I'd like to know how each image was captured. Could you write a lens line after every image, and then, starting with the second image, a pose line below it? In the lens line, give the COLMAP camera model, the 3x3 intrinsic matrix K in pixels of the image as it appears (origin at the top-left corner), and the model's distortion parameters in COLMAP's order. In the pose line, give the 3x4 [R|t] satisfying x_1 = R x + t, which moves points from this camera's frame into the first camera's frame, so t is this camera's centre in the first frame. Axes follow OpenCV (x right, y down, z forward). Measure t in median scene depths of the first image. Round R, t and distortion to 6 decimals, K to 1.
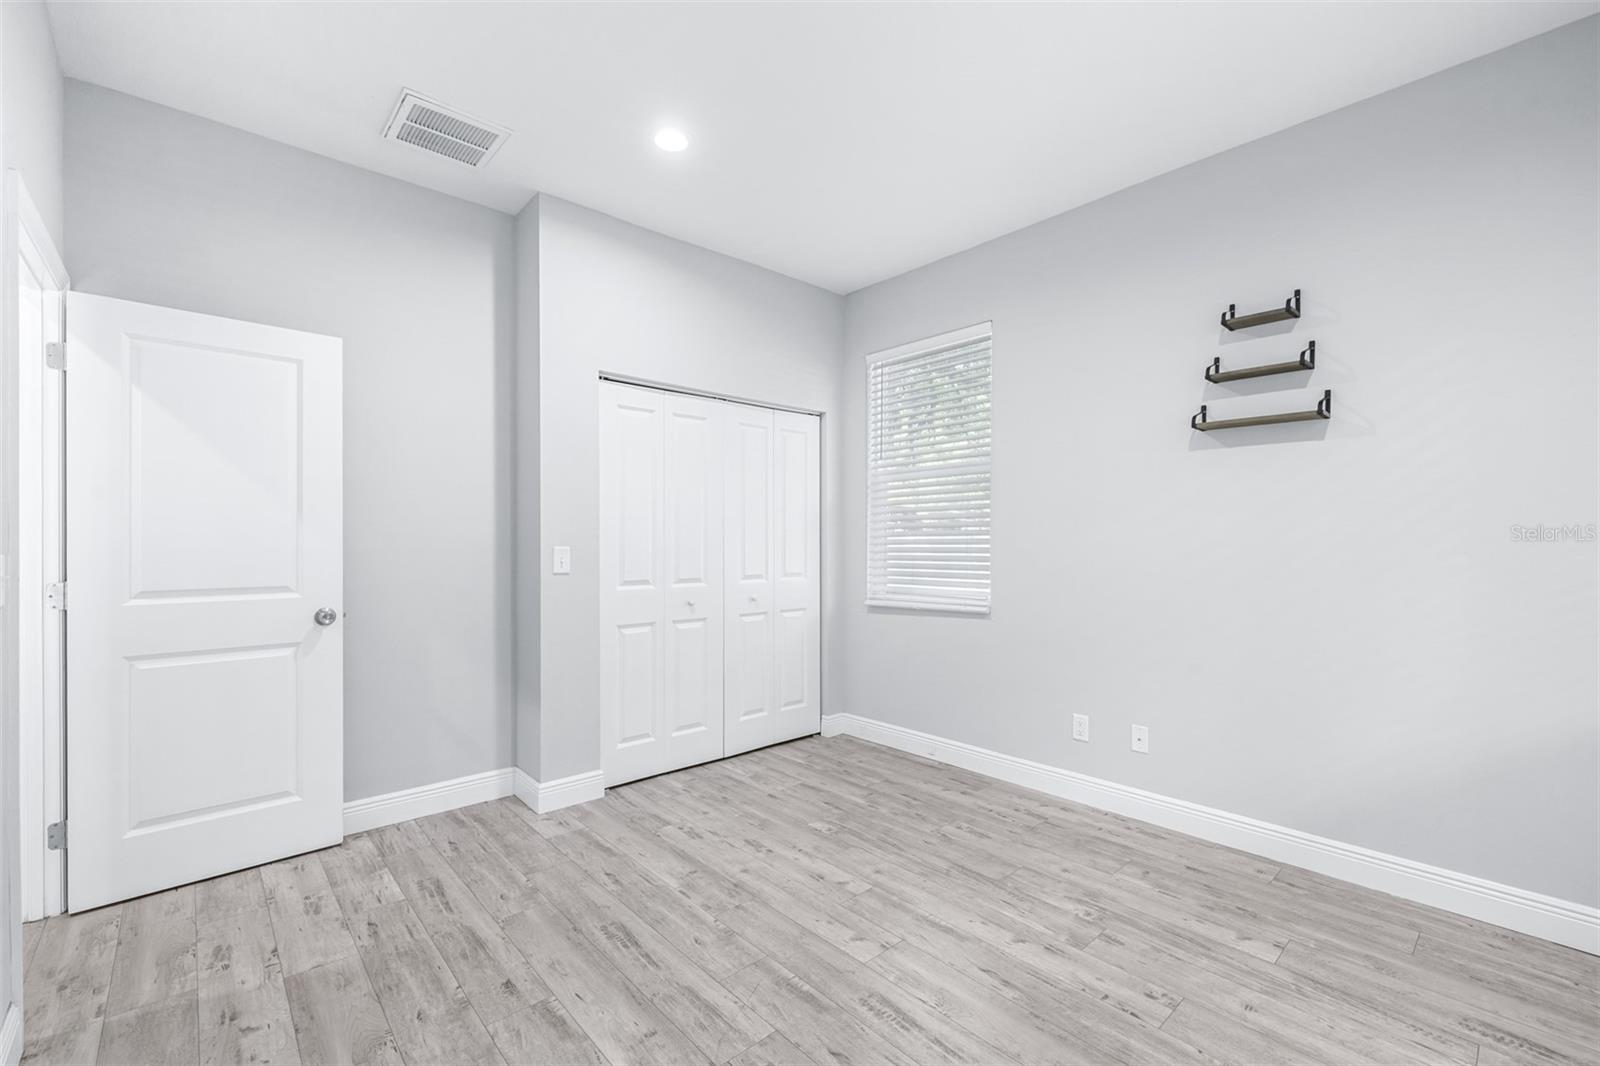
lens RADIAL K [[678.9, 0, 797.6], [0, 678.9, 557.1], [0, 0, 1]] dist [0.000831, 0.000071]
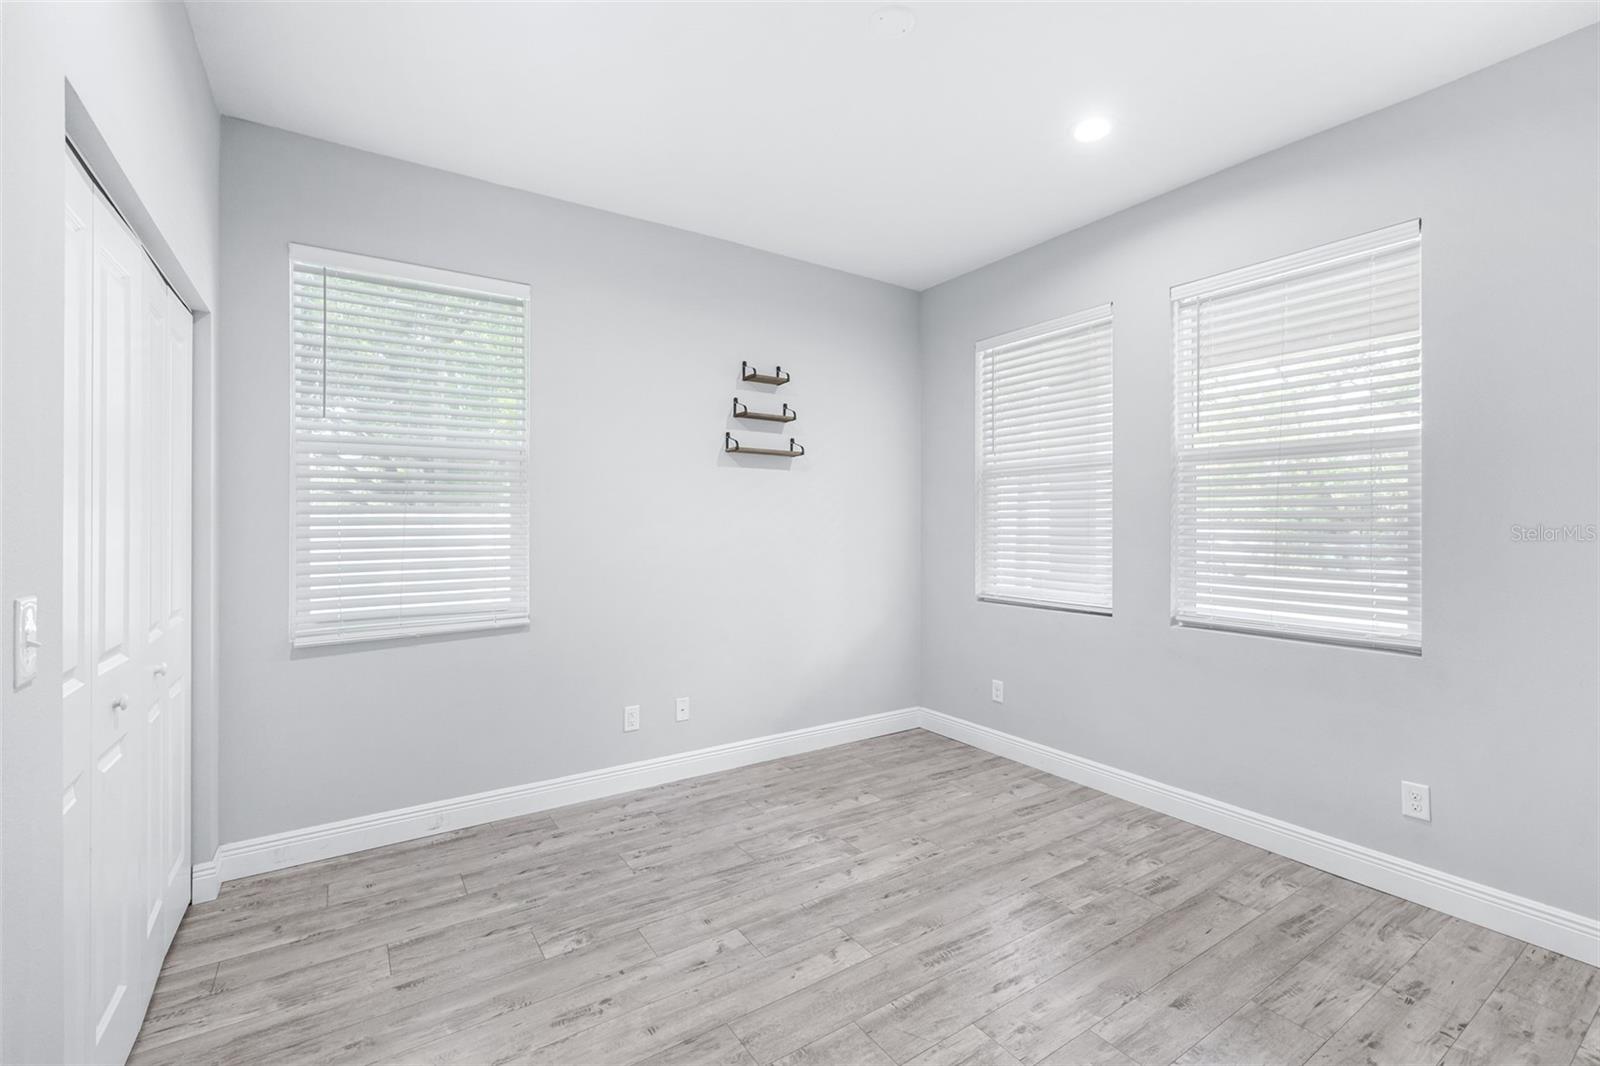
lens RADIAL K [[694.7, 0, 799.8], [0, 694.7, 533.7], [0, 0, 1]] dist [0.000583, -0.000142]
pose [[0.142417, -0.014598, 0.989699, -0.696936], [0.024189, 0.999644, 0.011264, -0.043464], [-0.989511, 0.022336, 0.142720, 0.688335]]
